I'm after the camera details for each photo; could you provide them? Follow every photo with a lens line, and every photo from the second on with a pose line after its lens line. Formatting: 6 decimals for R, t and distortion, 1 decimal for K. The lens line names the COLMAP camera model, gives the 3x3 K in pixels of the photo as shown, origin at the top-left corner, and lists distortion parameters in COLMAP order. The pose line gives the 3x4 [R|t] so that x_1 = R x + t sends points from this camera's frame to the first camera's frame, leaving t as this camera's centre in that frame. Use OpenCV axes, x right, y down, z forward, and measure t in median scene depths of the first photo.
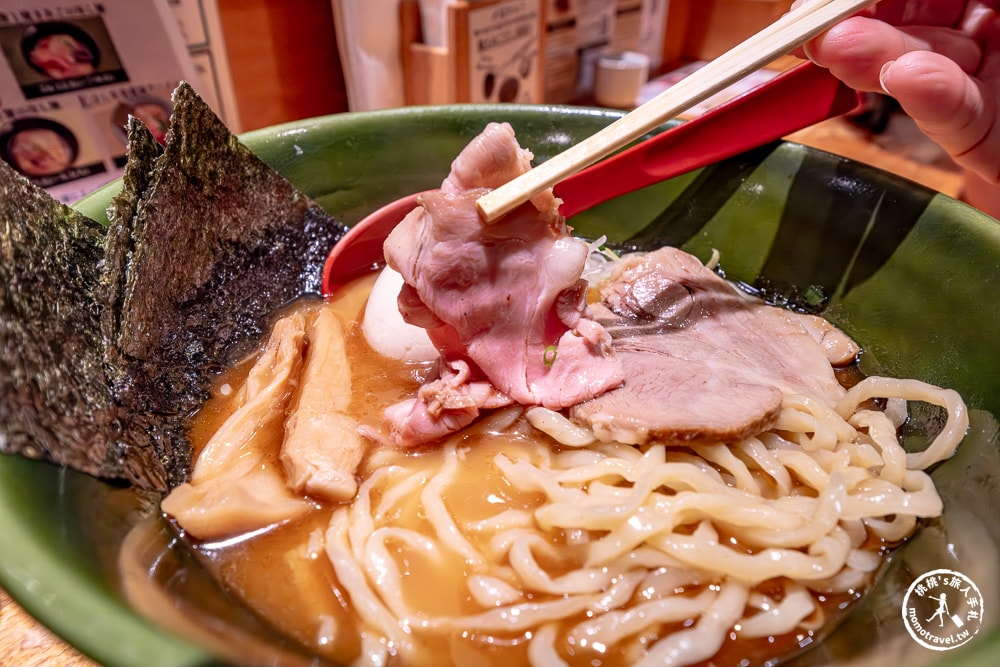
lens RADIAL K [[737.6, 0, 500.0], [0, 737.6, 333.5], [0, 0, 1]] dist [-0.011565, -0.006142]
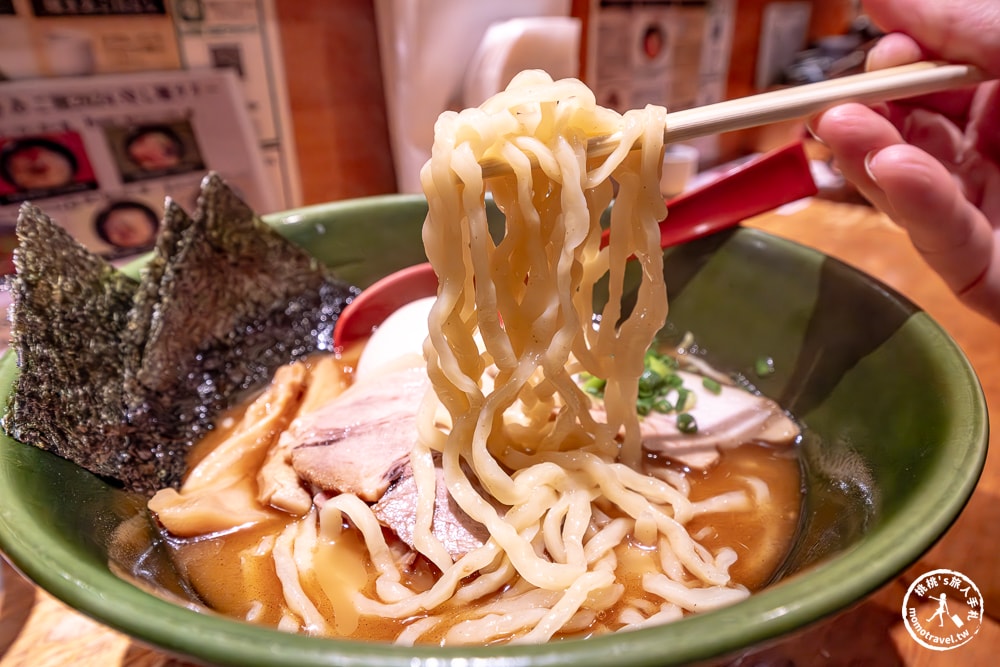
lens RADIAL K [[720.6, 0, 501.3], [0, 720.6, 293.2], [0, 0, 1]] dist [-0.041988, -0.000951]
pose [[0.995076, 0.021778, -0.096690, 0.198545], [-0.037065, 0.986544, -0.159241, 0.042972], [0.091921, 0.162040, 0.982493, -0.142839]]
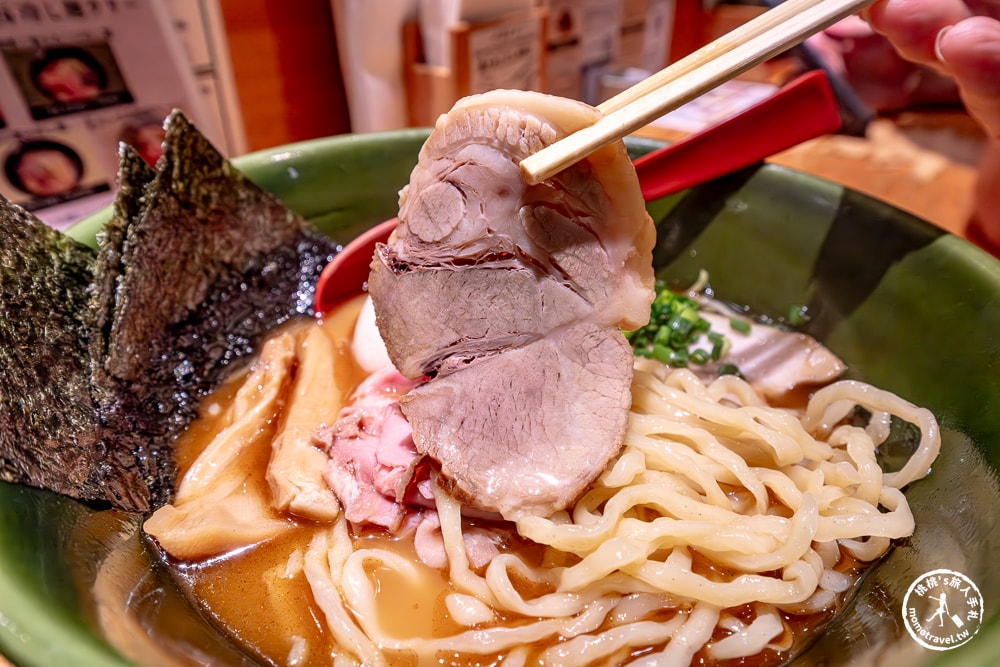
lens RADIAL K [[736.2, 0, 507.3], [0, 736.2, 319.9], [0, 0, 1]] dist [-0.018709, 0.000171]
pose [[0.999993, -0.000856, -0.003706, 0.041234], [0.000727, 0.999397, -0.034712, -0.013965], [0.003733, 0.034709, 0.999390, -0.016770]]
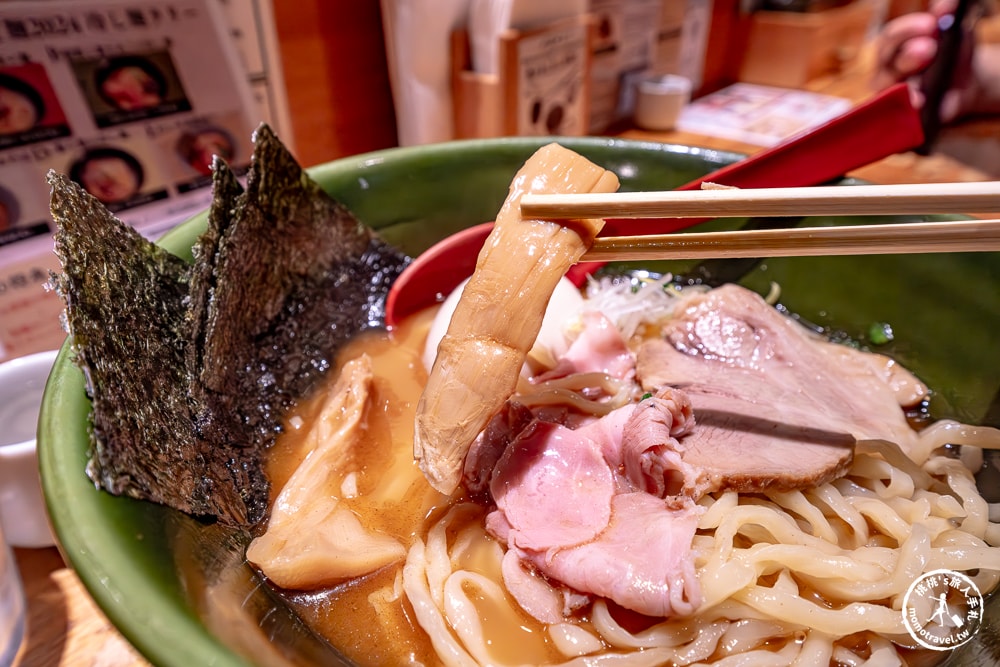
lens RADIAL K [[734.2, 0, 500.0], [0, 734.2, 333.5], [0, 0, 1]] dist [-0.024107, 0.005462]
pose [[0.998979, 0.014043, -0.042944, -0.055712], [-0.015026, 0.999631, -0.022647, -0.031209], [0.042610, 0.023269, 0.998821, -0.006619]]
